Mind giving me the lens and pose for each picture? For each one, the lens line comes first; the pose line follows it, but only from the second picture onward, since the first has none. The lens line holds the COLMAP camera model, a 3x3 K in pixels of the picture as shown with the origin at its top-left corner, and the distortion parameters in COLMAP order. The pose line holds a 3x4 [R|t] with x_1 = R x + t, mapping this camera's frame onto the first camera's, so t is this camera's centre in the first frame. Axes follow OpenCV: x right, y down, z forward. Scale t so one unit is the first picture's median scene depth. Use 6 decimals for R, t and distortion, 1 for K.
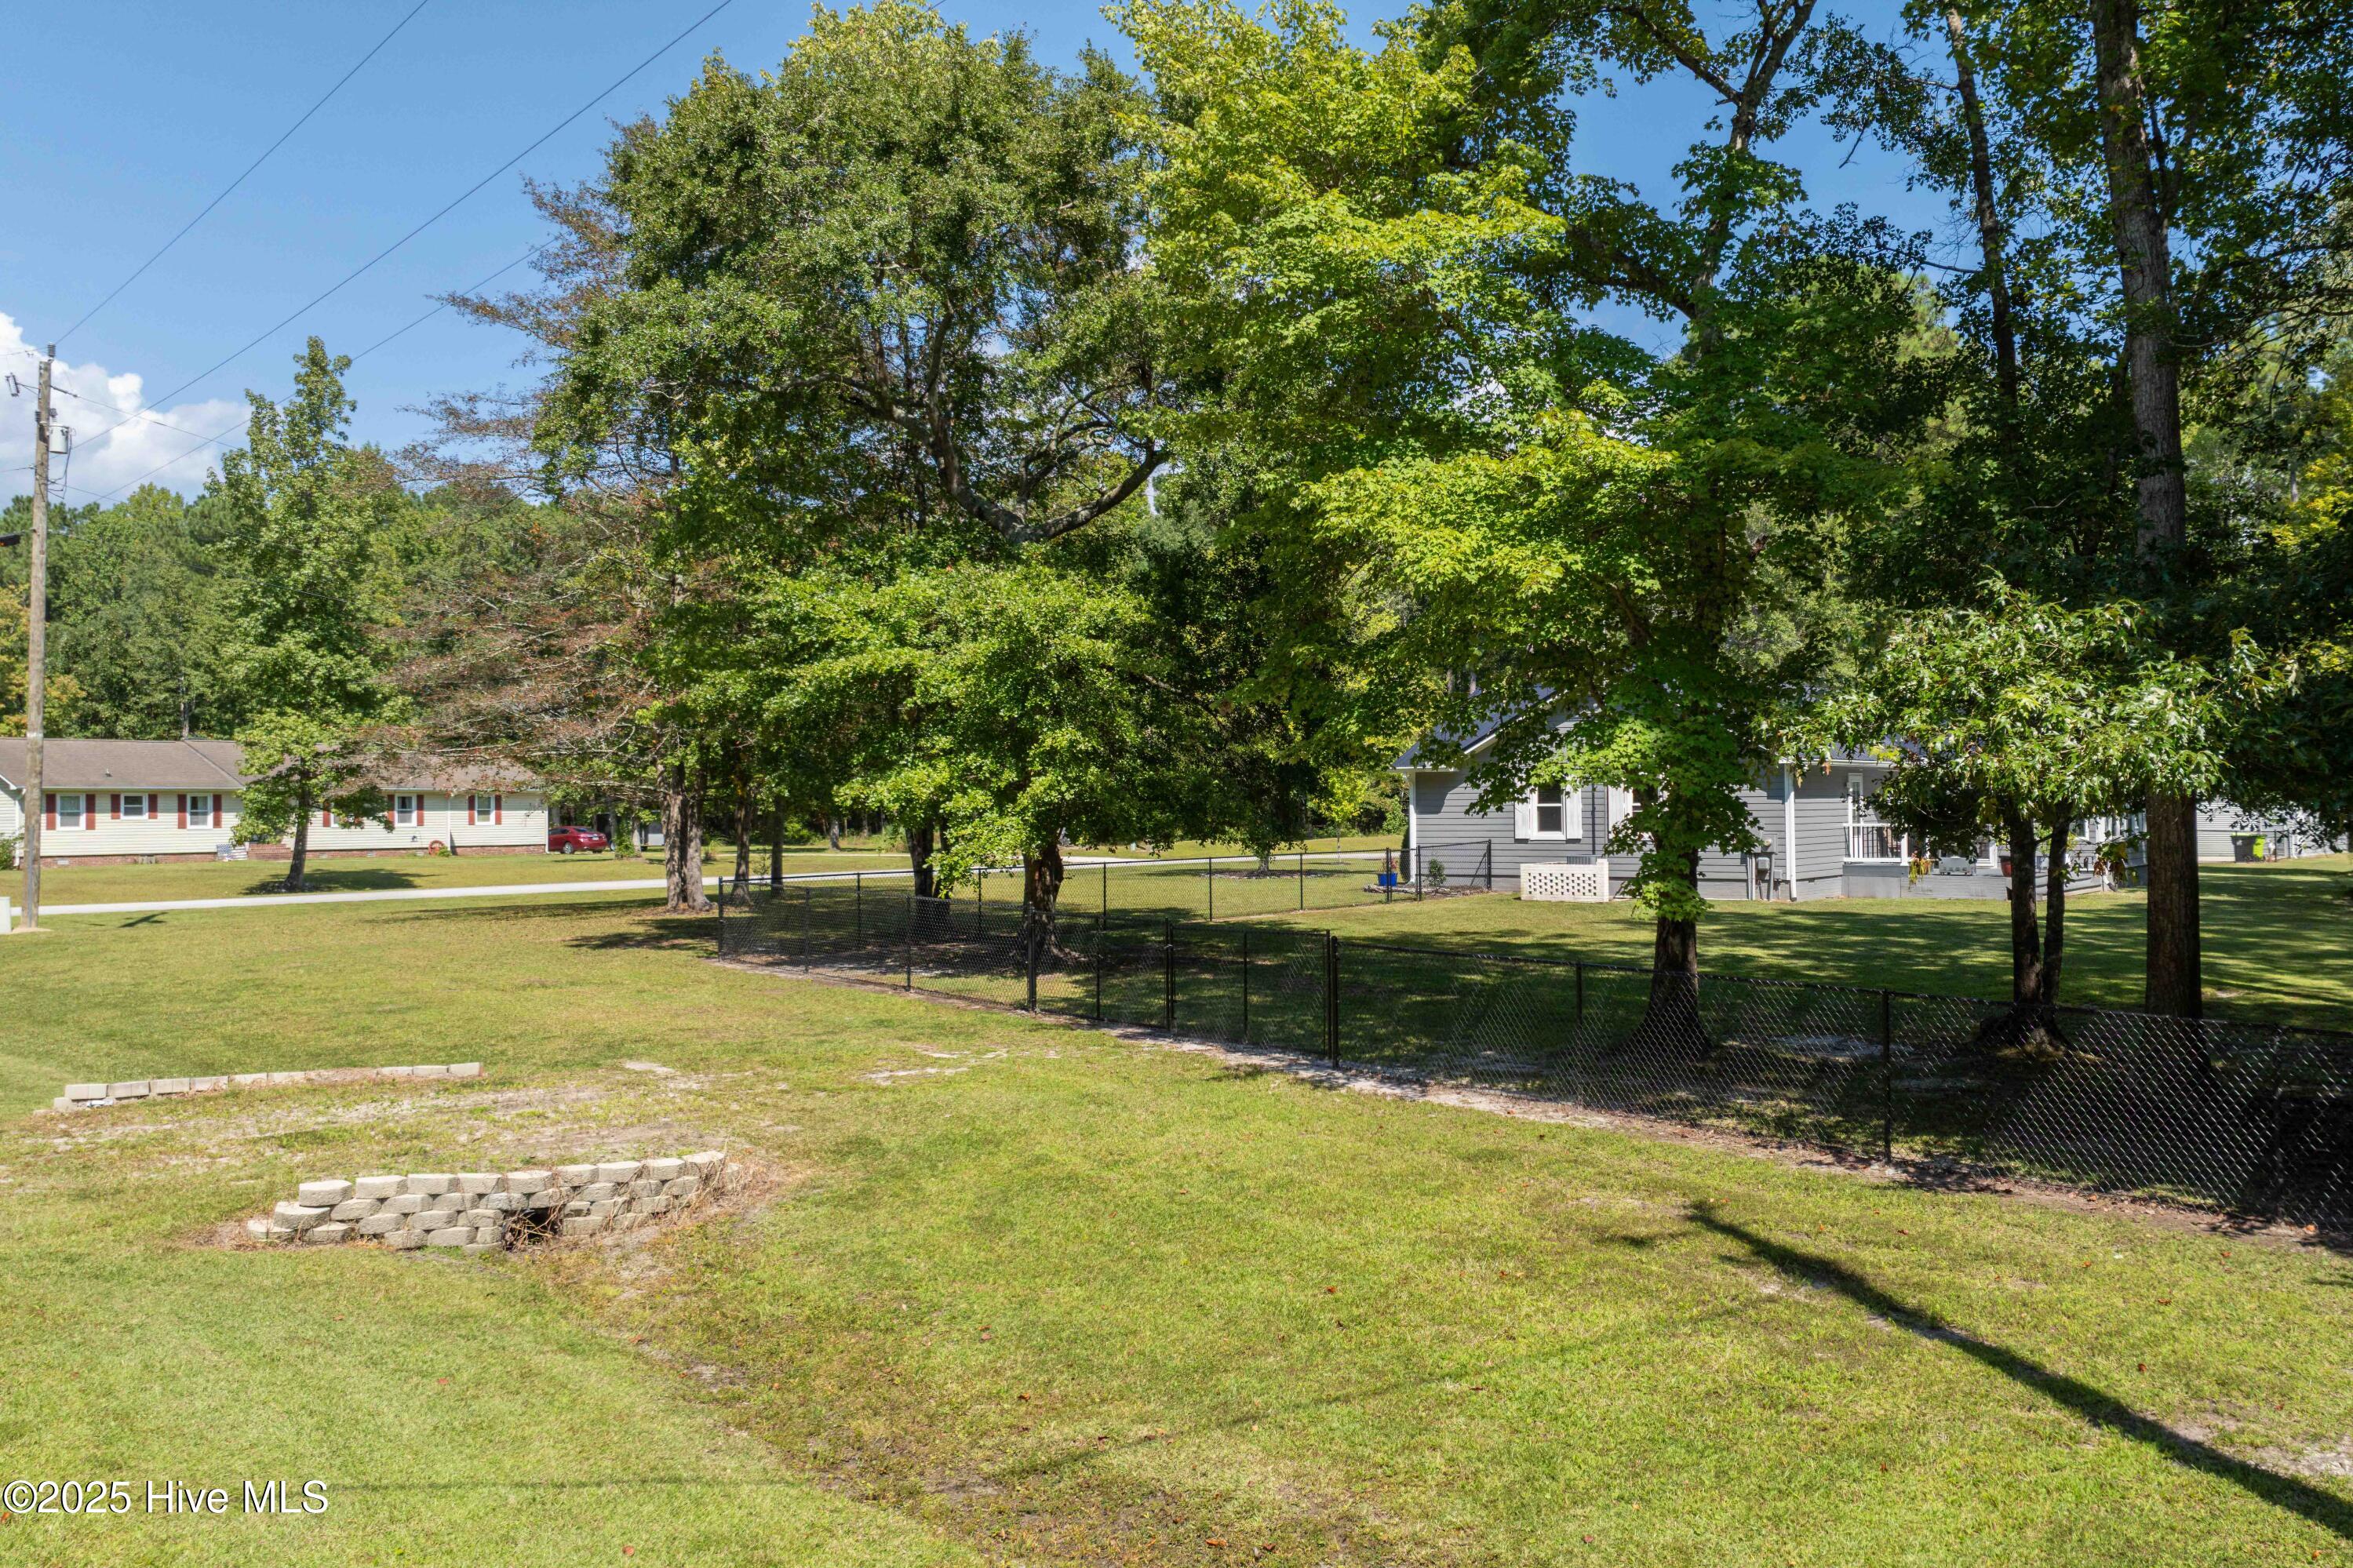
lens RADIAL K [[2005.6, 0, 1336.9], [0, 2005.6, 776.8], [0, 0, 1]] dist [-0.012339, -0.023791]
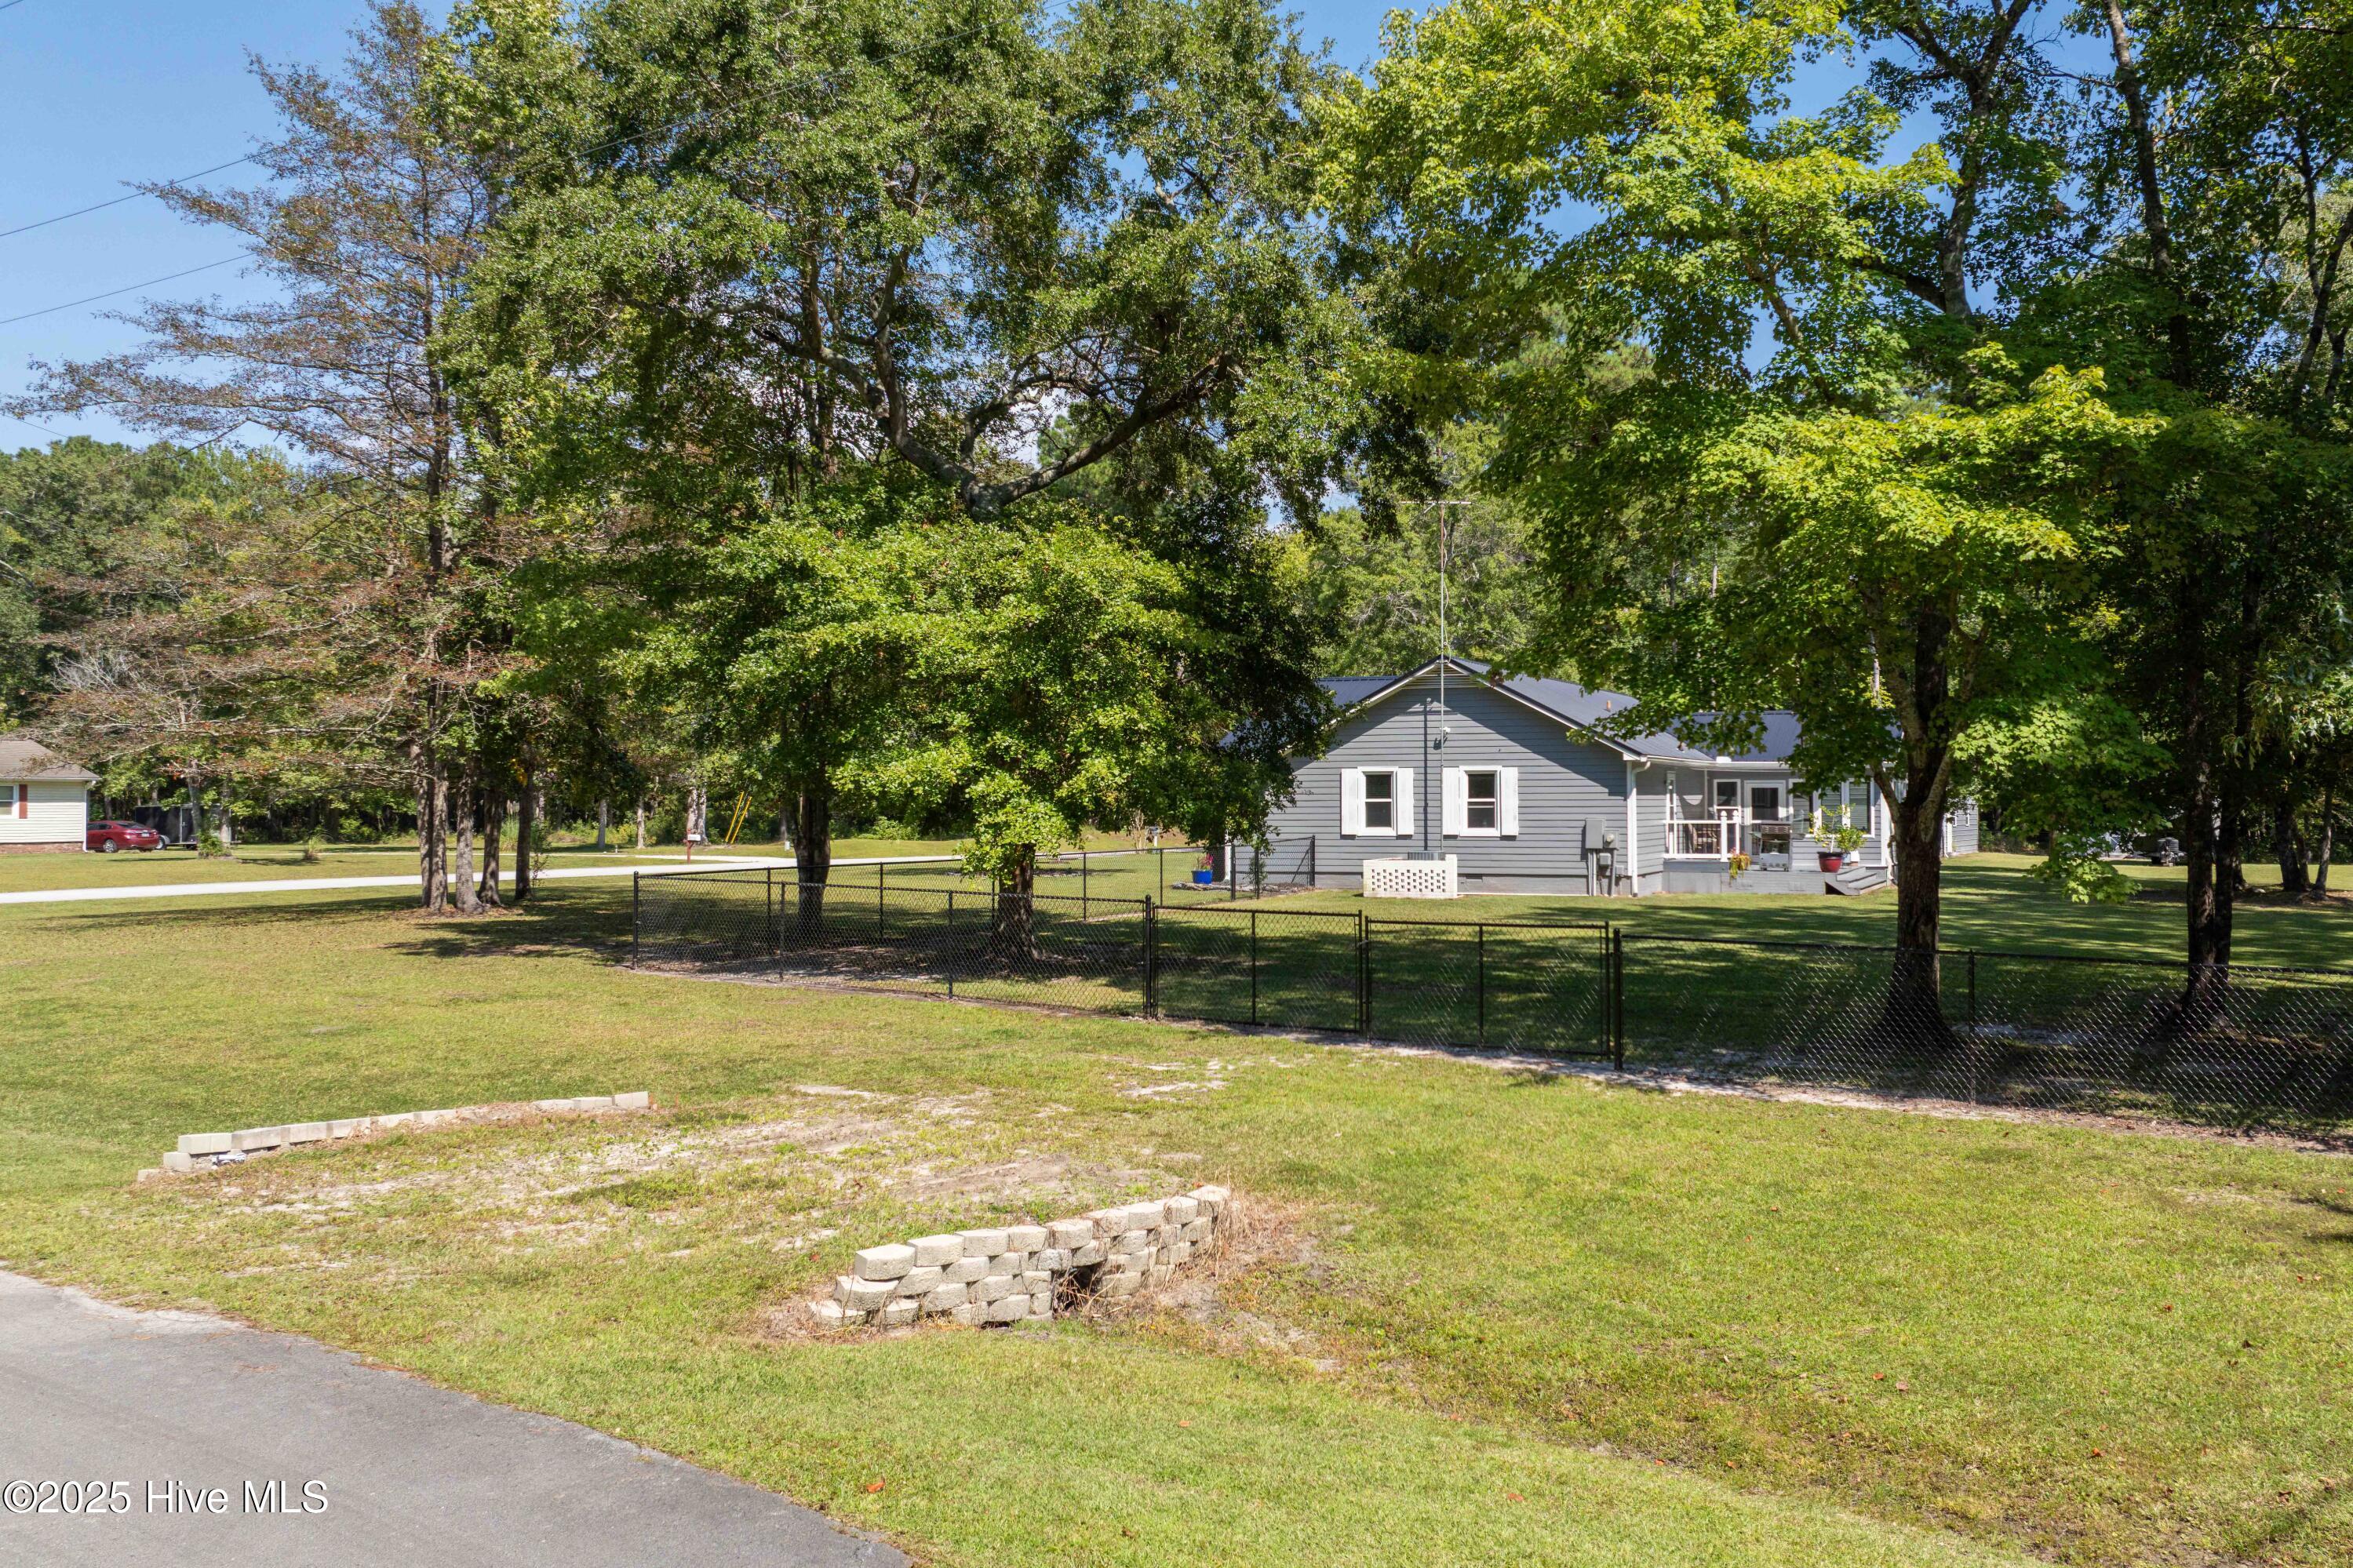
lens RADIAL K [[1988.6, 0, 1176.5], [0, 1988.6, 784.0], [0, 0, 1]] dist [-0.060188, 0.120055]
pose [[0.969230, 0.009619, 0.245969, -0.315091], [-0.009550, 0.999953, -0.001471, 0.011853], [-0.245972, -0.000924, 0.969276, 0.118528]]
